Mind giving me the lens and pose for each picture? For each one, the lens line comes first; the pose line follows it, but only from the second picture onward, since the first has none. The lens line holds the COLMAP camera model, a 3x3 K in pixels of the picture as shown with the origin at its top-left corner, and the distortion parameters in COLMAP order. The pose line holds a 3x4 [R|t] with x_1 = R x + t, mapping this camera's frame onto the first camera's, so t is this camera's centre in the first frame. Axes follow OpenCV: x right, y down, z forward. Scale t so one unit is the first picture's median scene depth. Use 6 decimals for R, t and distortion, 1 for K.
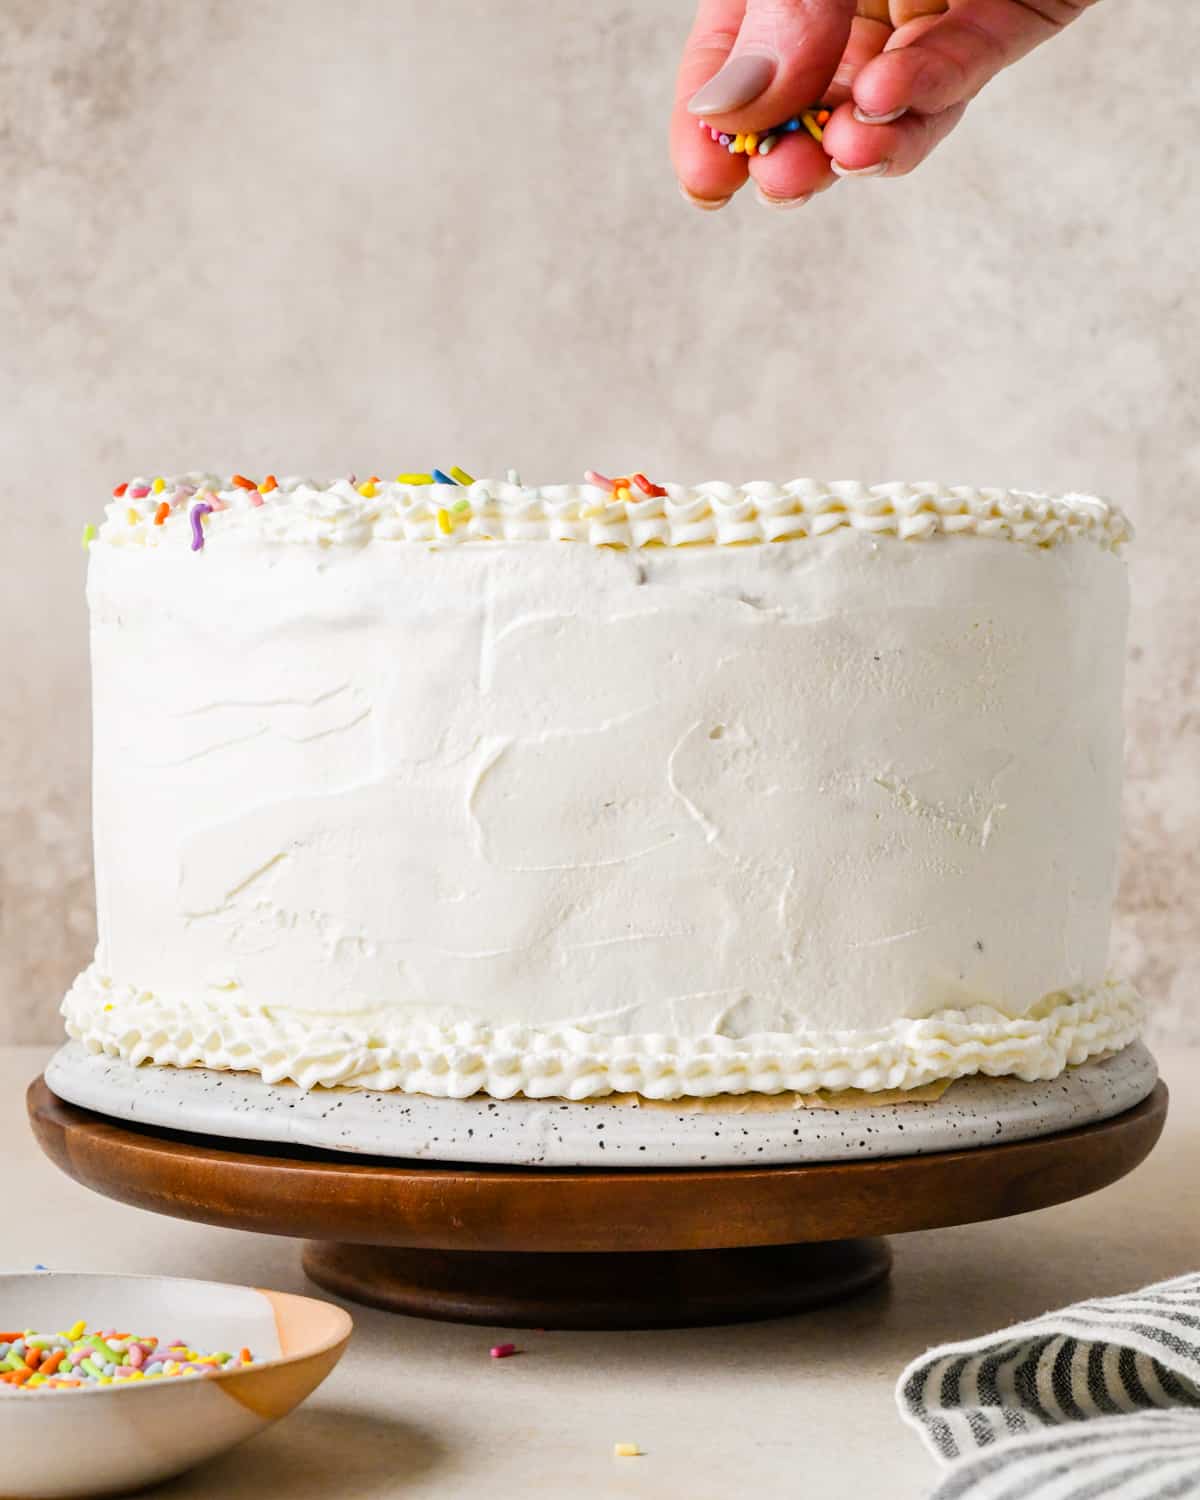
lens RADIAL K [[4889.5, 0, 600.0], [0, 4889.5, 750.0], [0, 0, 1]] dist [0.064846, -0.756950]
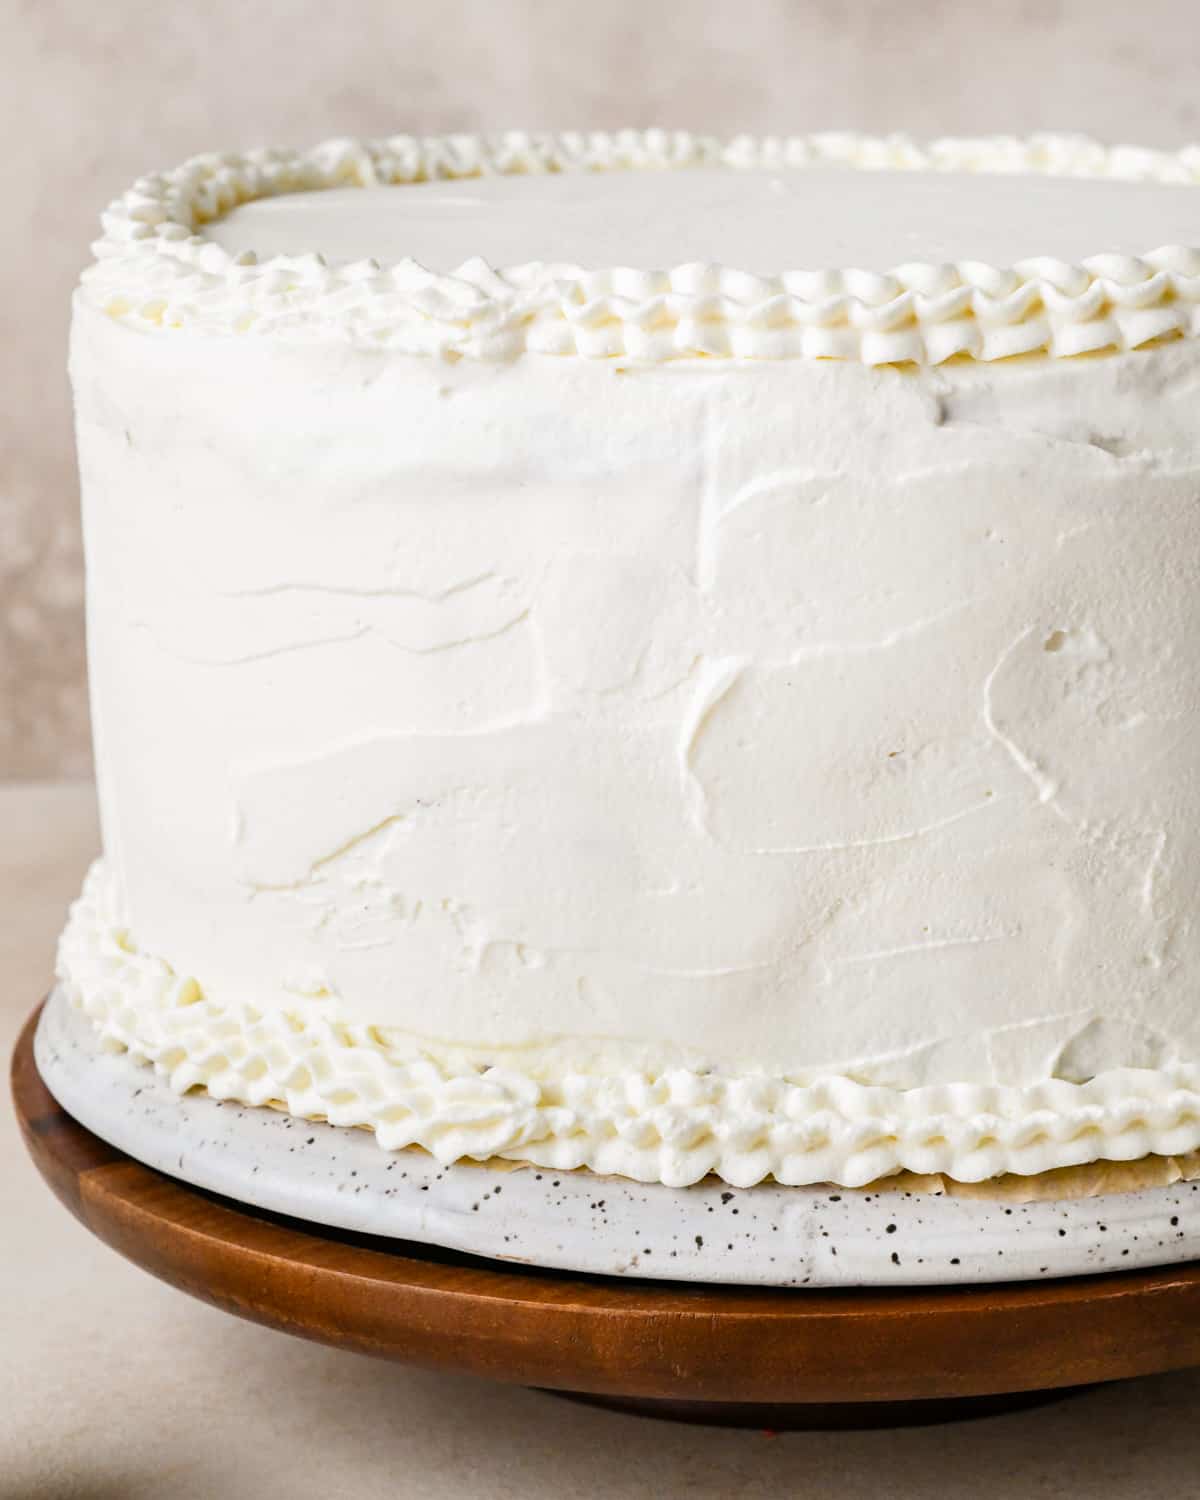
lens RADIAL K [[4889.5, 0, 600.0], [0, 4889.5, 750.0], [0, 0, 1]] dist [0.064846, -0.756950]
pose [[0.998928, -0.026300, 0.038105, -0.063595], [0.019548, 0.985621, 0.167840, -0.101742], [-0.041971, -0.166915, 0.985078, 0.342794]]
